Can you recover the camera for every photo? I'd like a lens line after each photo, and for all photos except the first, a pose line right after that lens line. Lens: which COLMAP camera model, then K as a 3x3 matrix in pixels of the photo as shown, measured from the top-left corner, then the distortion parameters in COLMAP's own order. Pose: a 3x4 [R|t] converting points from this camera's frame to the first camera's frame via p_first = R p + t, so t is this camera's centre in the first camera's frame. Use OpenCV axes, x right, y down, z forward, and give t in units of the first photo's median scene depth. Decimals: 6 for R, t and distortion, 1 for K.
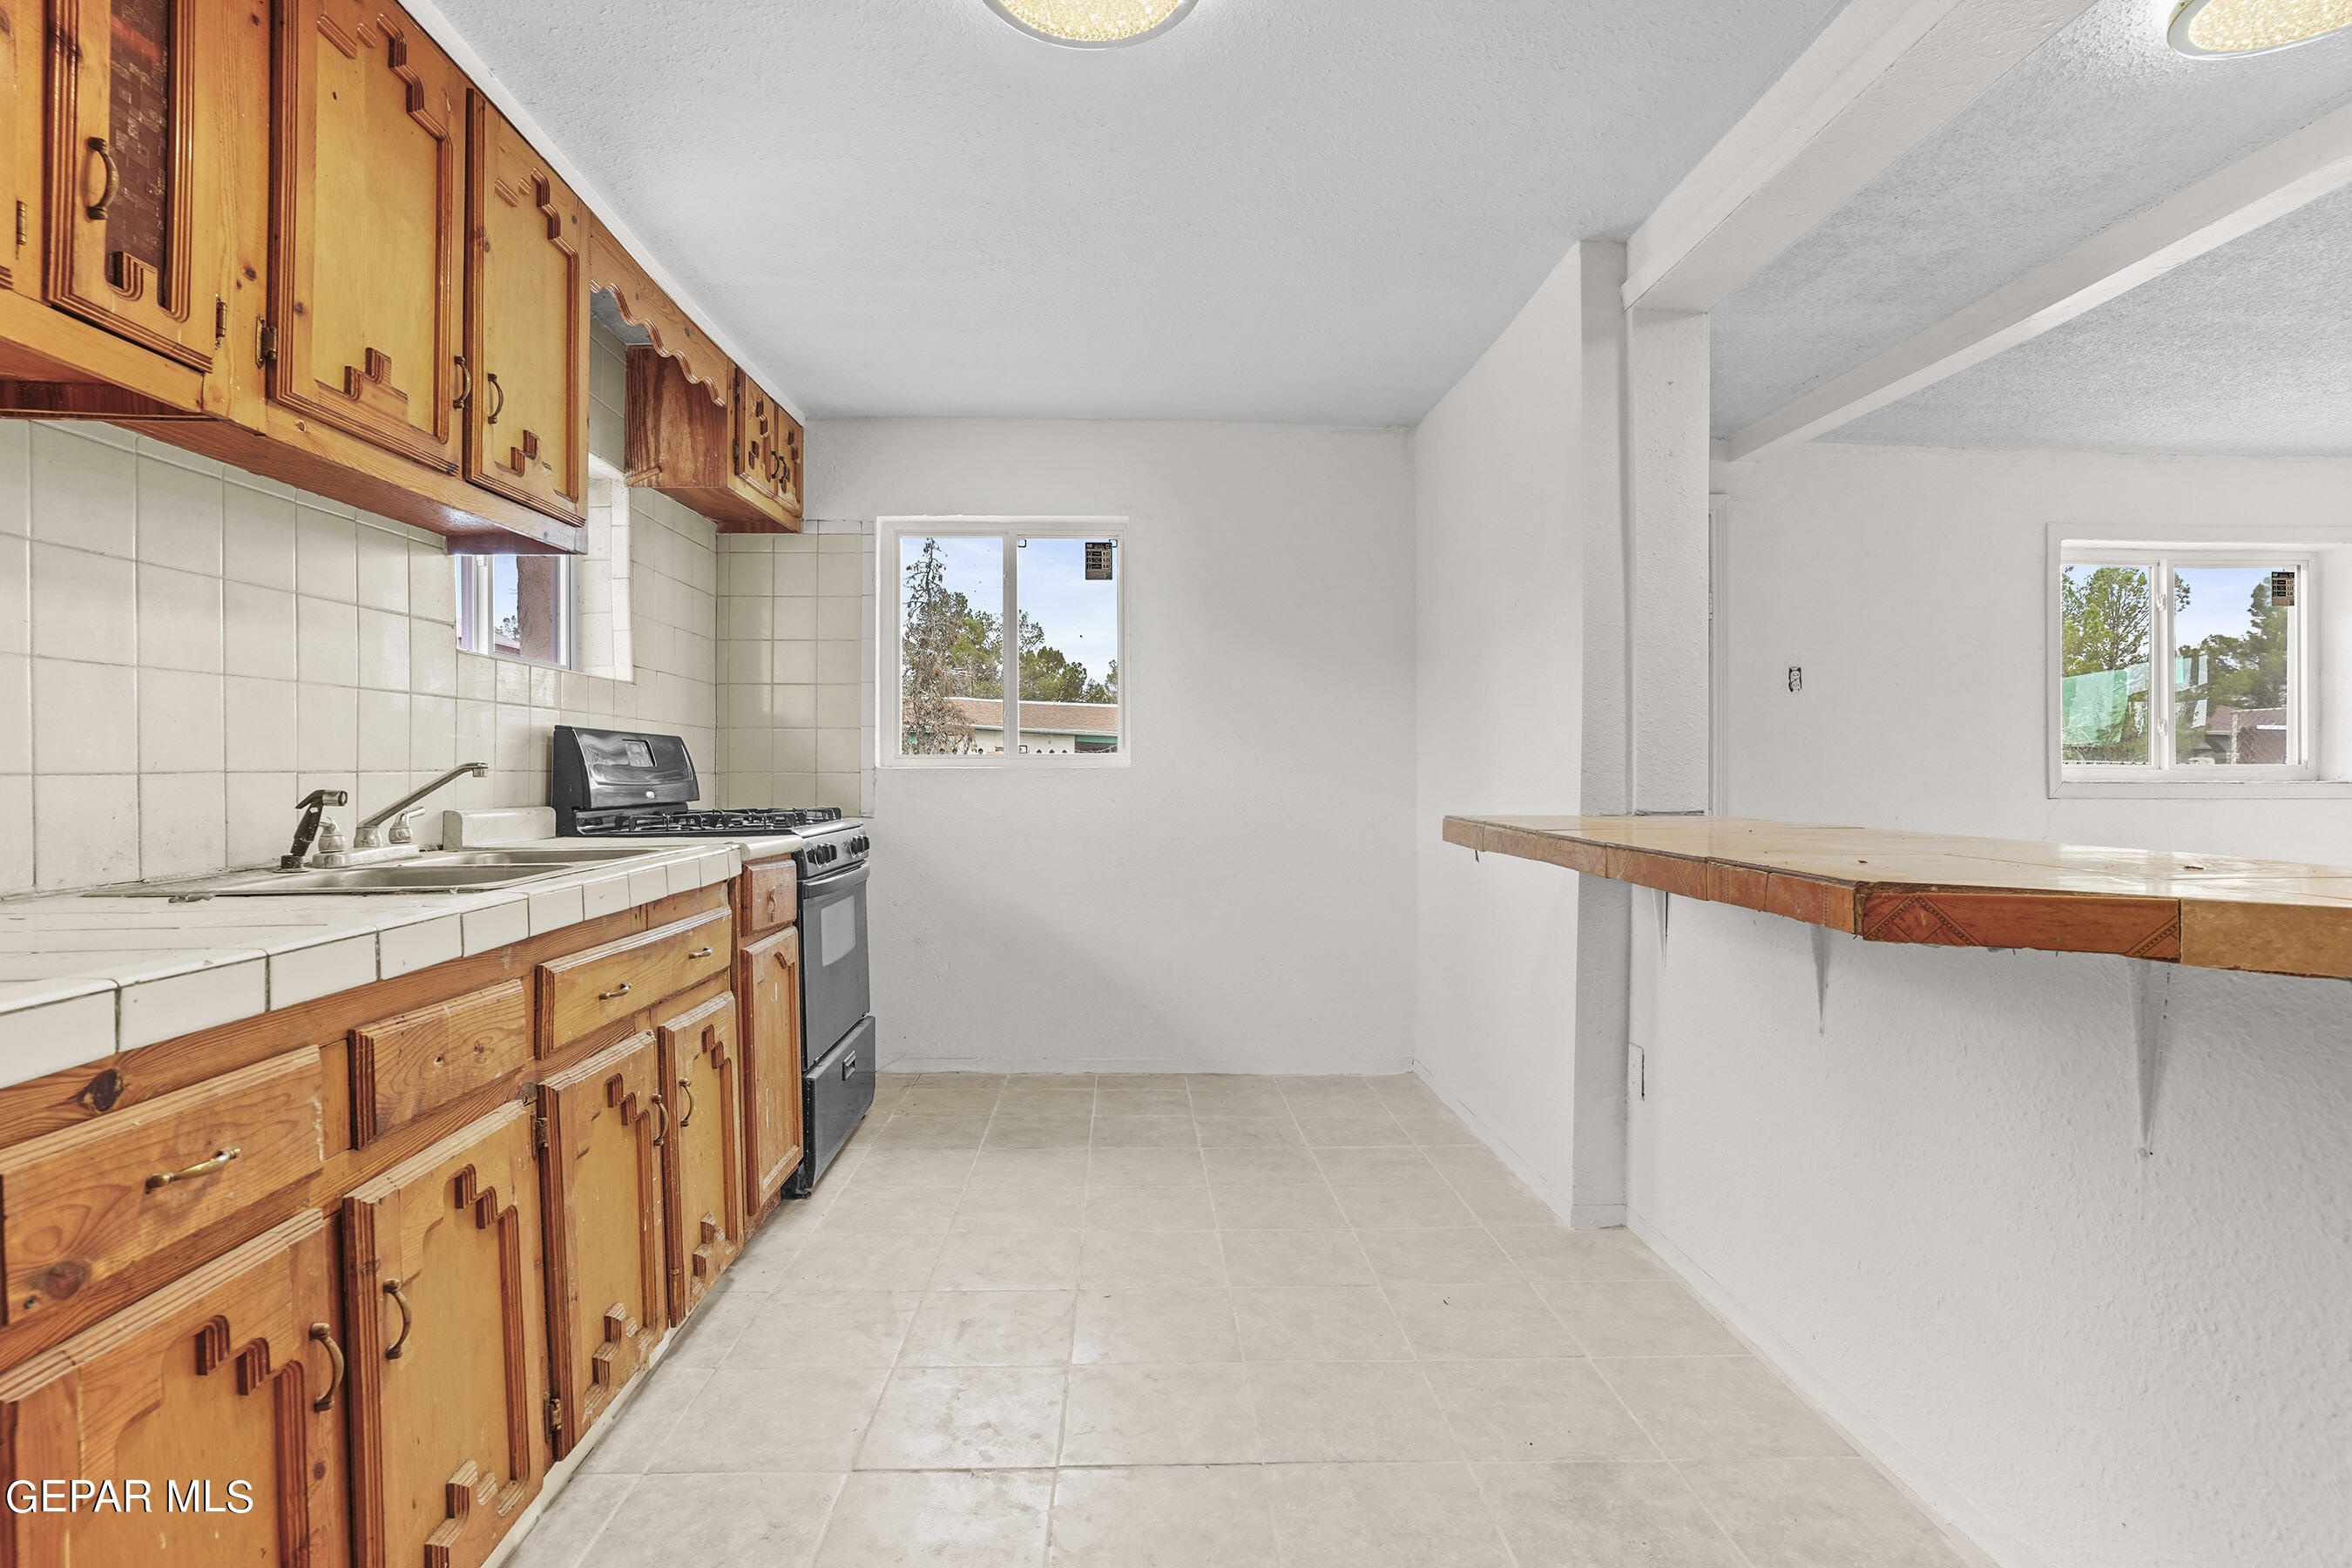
lens RADIAL K [[1151.6, 0, 1175.1], [0, 1151.6, 779.8], [0, 0, 1]] dist [-0.022952, 0.005027]
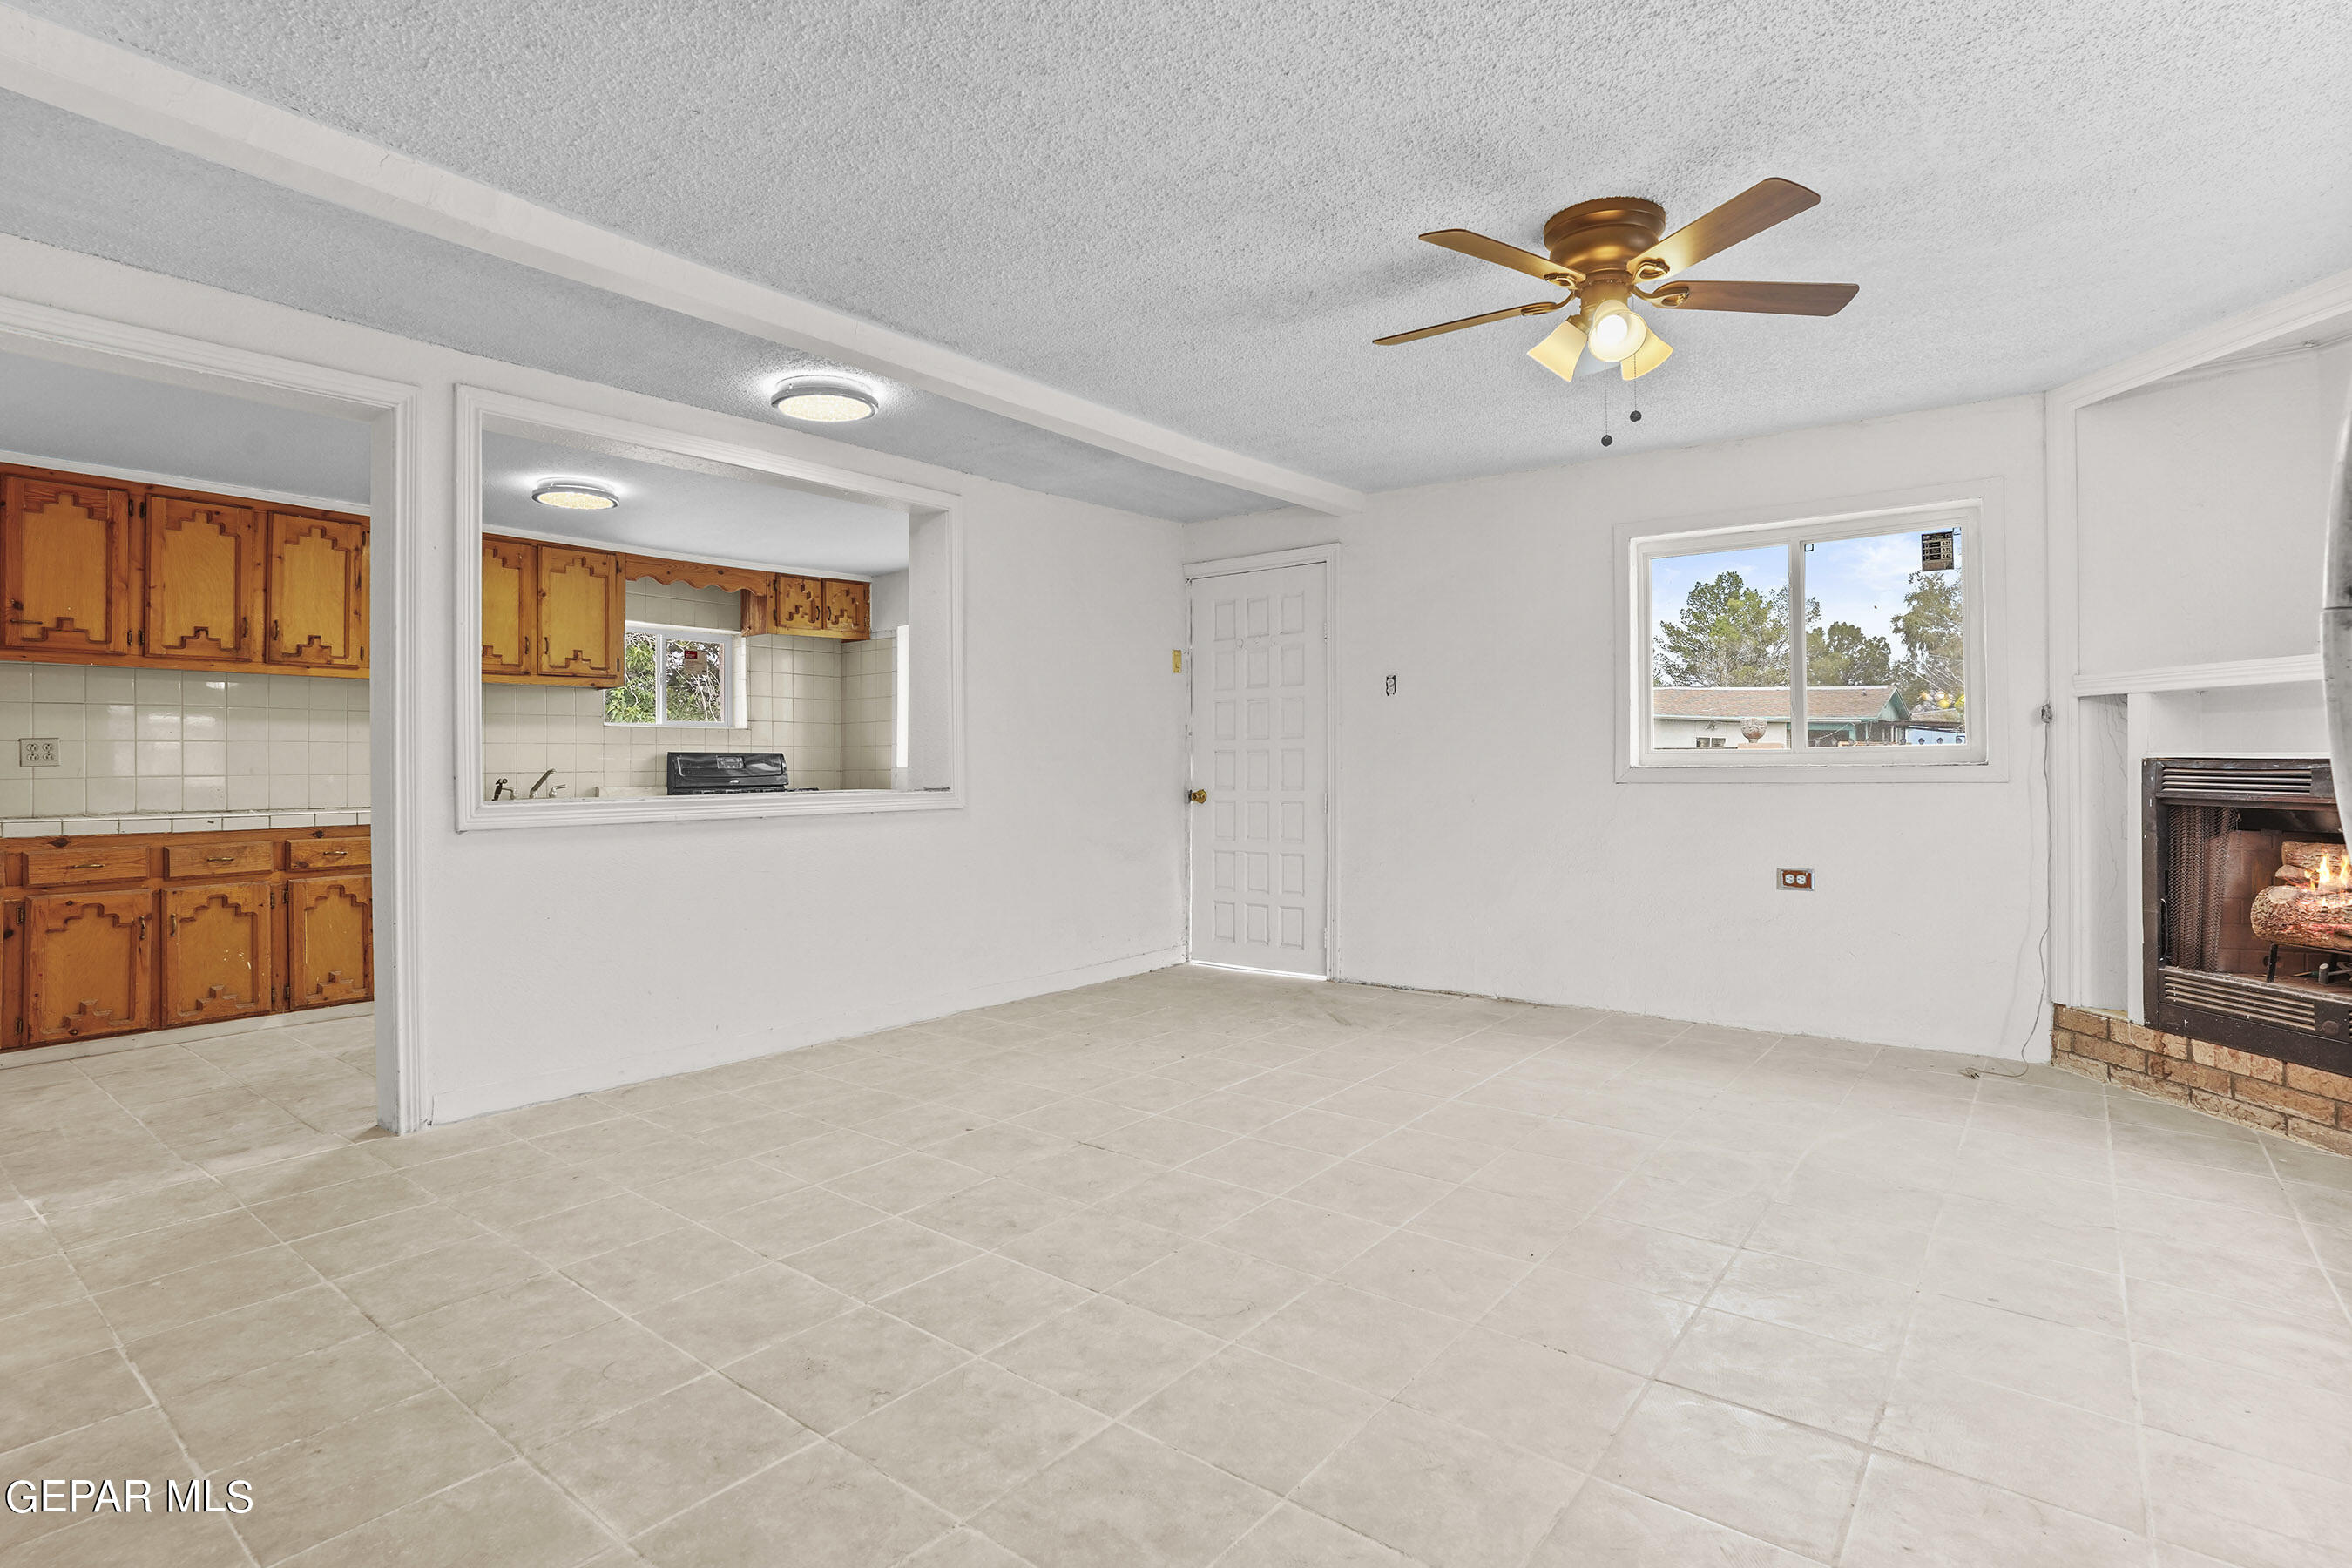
lens RADIAL K [[1151.6, 0, 1167.0], [0, 1151.6, 776.2], [0, 0, 1]] dist [-0.022952, 0.005027]
pose [[0.755435, -0.005455, -0.655201, 1.162942], [0.006725, 0.999977, -0.000571, 0.008152], [0.655189, -0.003975, 0.755454, -0.085747]]
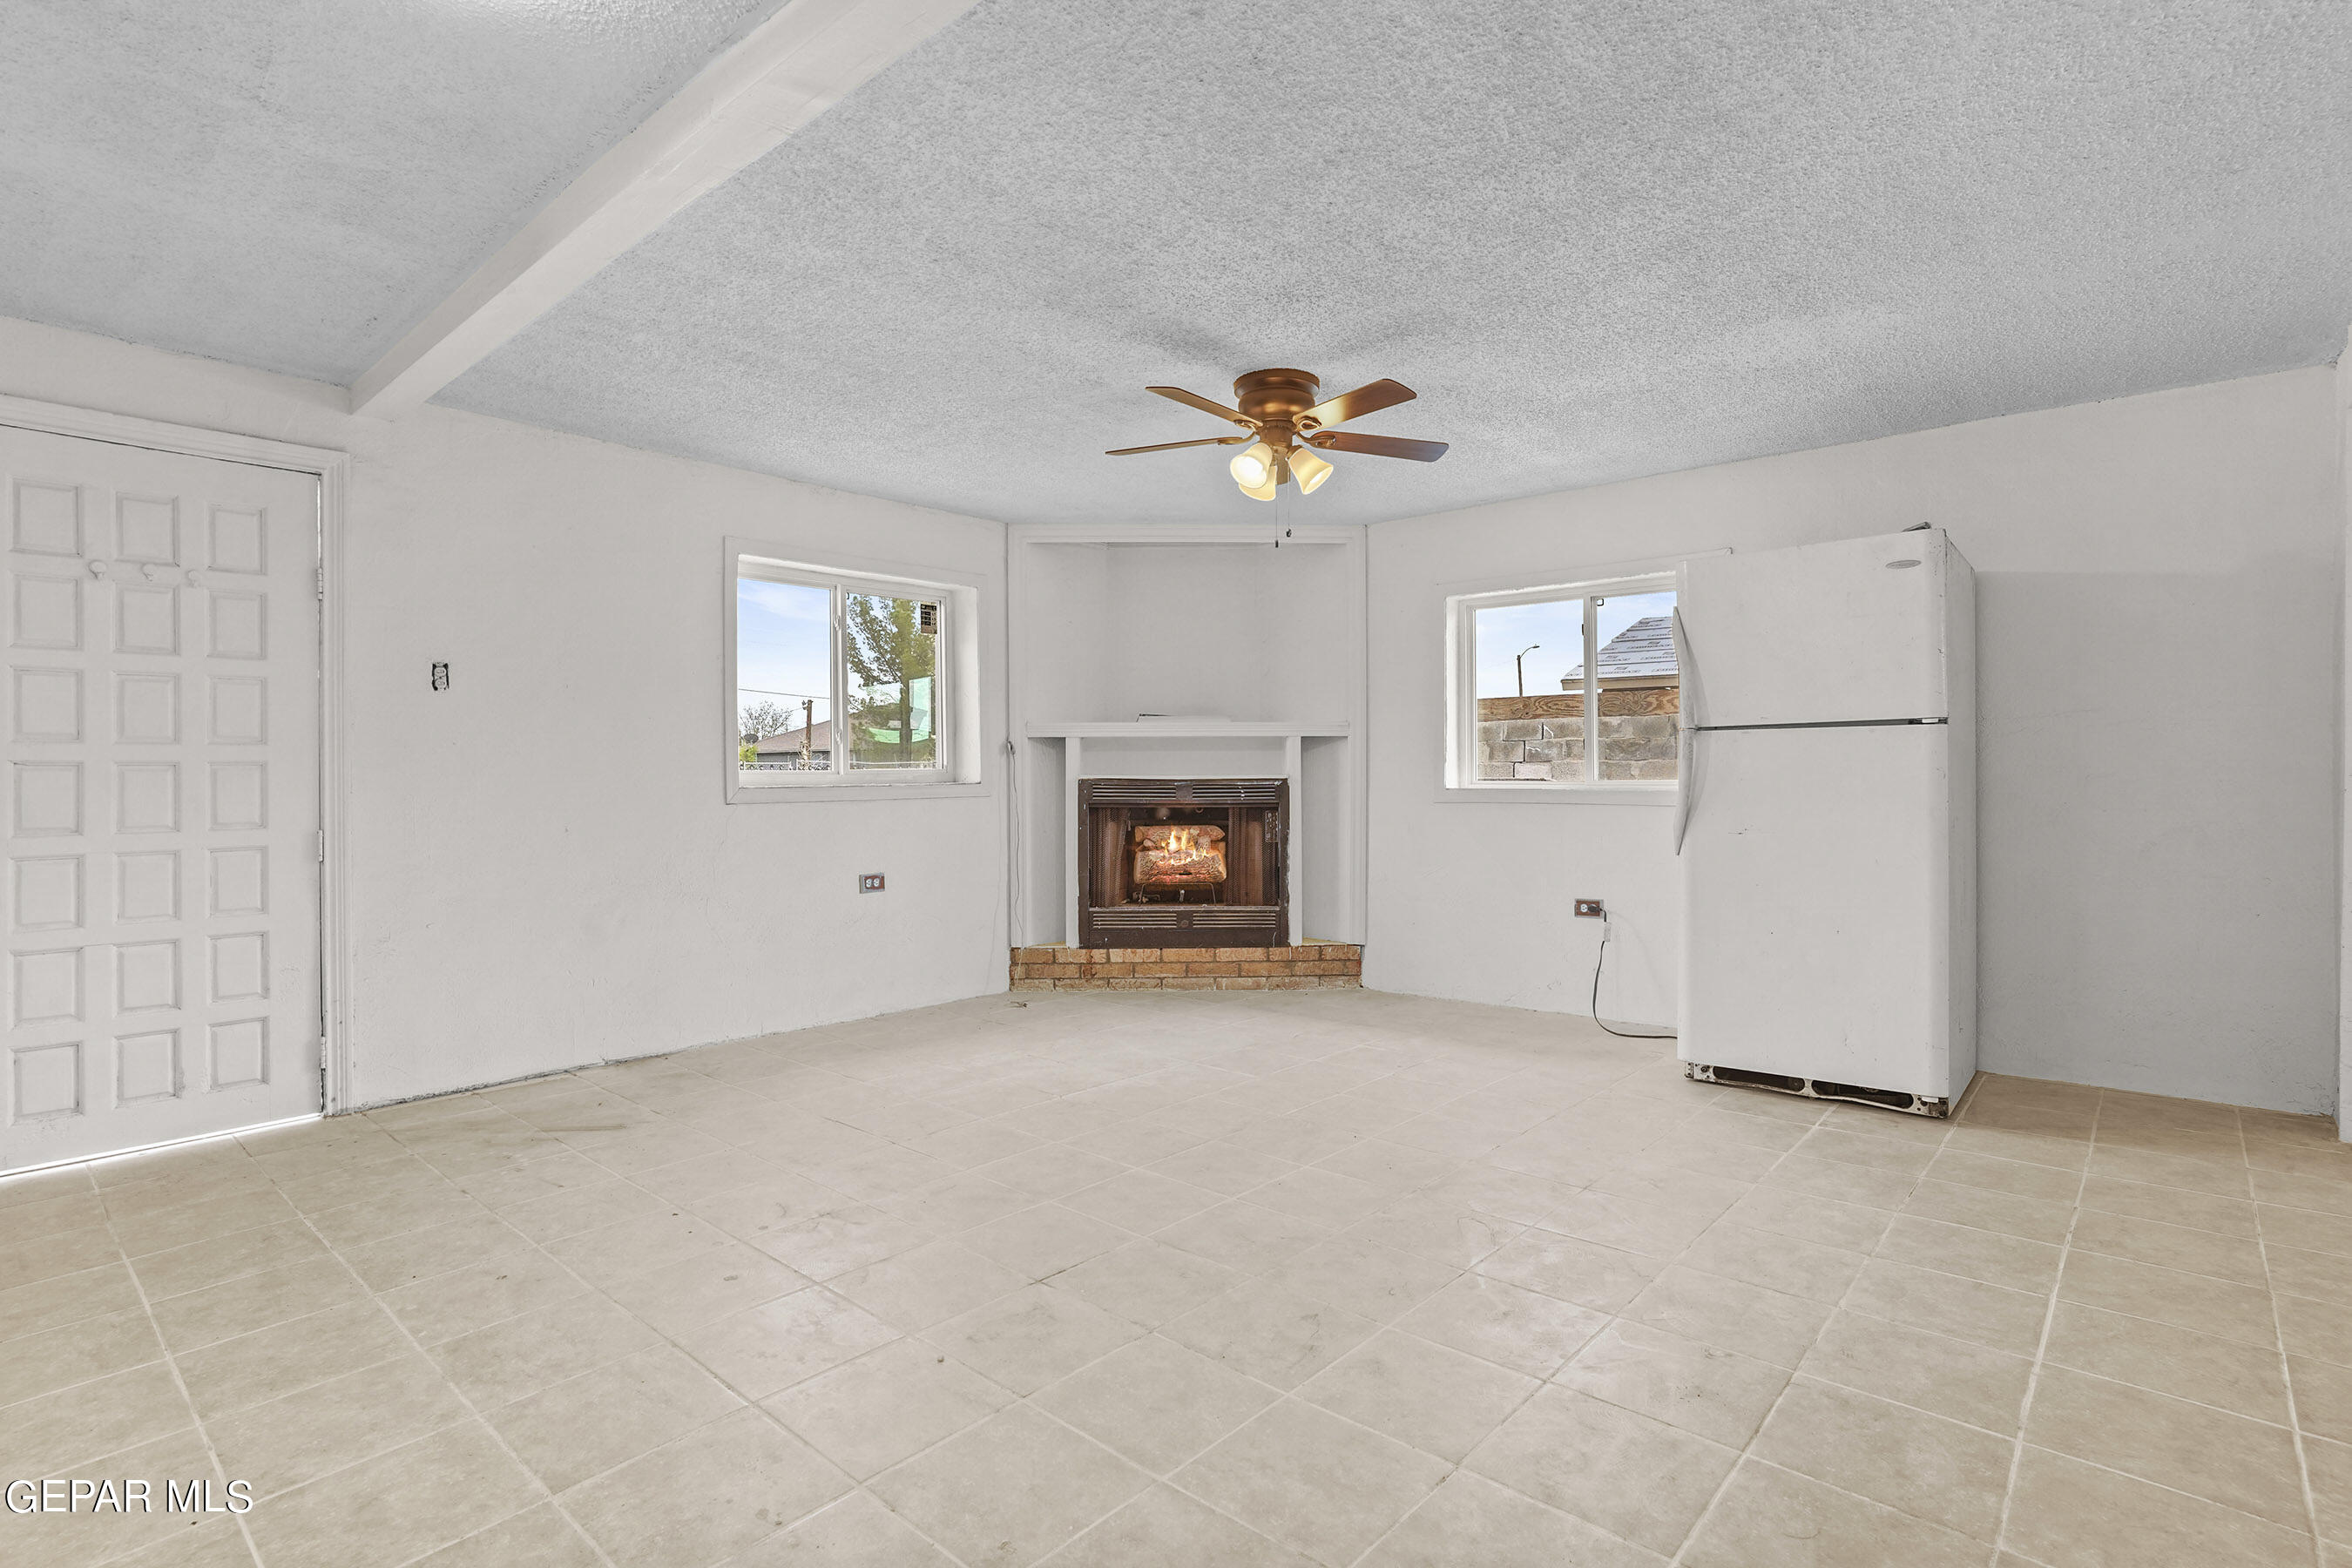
lens RADIAL K [[1151.6, 0, 1156.5], [0, 1151.6, 772.5], [0, 0, 1]] dist [-0.022952, 0.005027]
pose [[0.704273, -0.008536, 0.709878, 0.305750], [0.016514, 0.999854, -0.004360, -0.001244], [-0.709737, 0.014794, 0.704311, -0.003855]]
